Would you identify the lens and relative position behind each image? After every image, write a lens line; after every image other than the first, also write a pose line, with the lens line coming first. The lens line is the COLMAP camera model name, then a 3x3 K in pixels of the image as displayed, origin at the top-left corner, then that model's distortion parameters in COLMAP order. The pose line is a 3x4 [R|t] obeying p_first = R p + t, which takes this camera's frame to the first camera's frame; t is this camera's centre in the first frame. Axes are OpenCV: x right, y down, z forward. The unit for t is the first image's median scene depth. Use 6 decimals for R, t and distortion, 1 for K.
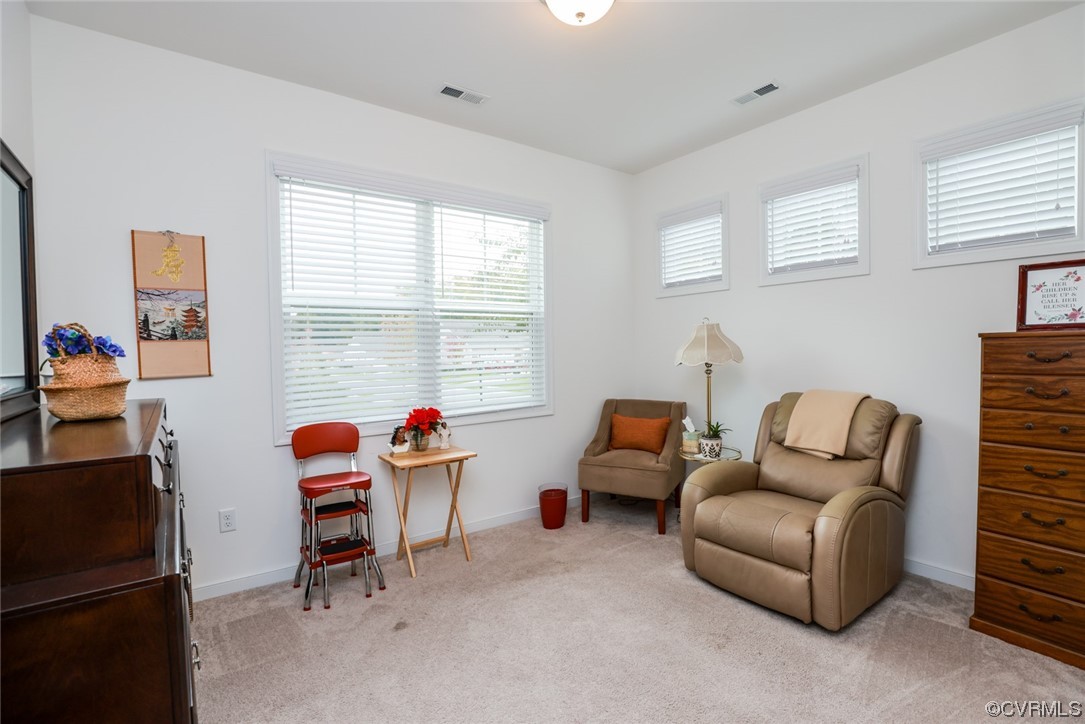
lens RADIAL K [[493.0, 0, 545.9], [0, 493.0, 368.0], [0, 0, 1]] dist [-0.039543, 0.008162]
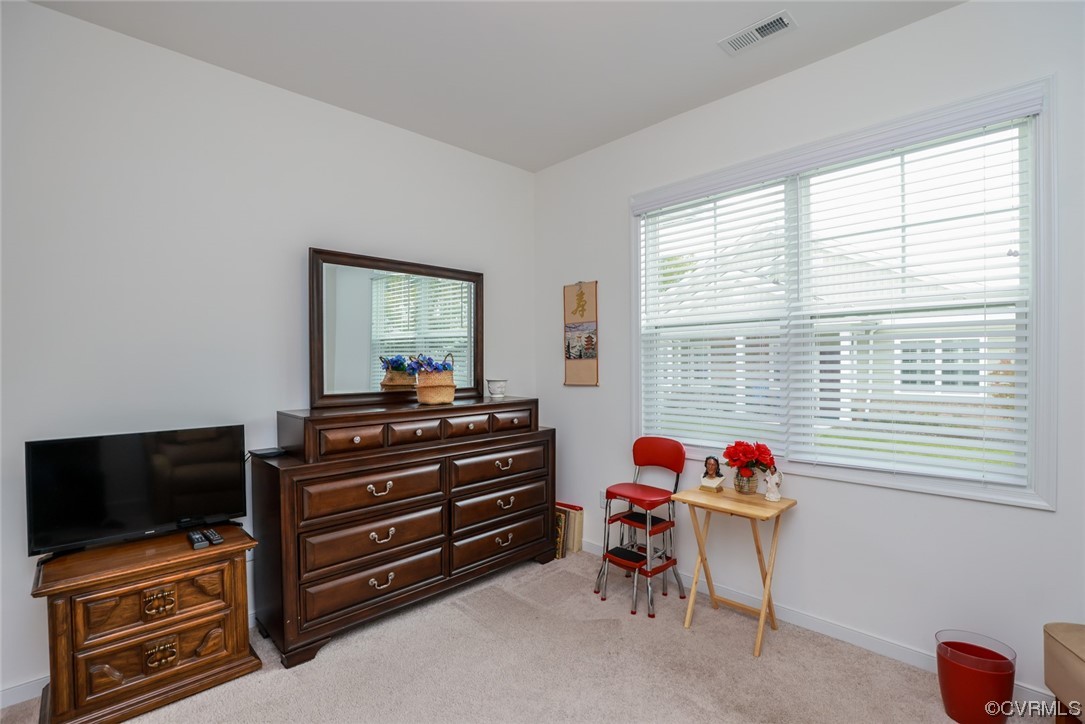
lens RADIAL K [[493.0, 0, 545.9], [0, 493.0, 368.0], [0, 0, 1]] dist [-0.039543, 0.008162]
pose [[0.126779, 0.024745, -0.991622, 0.590781], [-0.035972, 0.999146, 0.020333, -0.052000], [0.991279, 0.033093, 0.127561, 0.657897]]
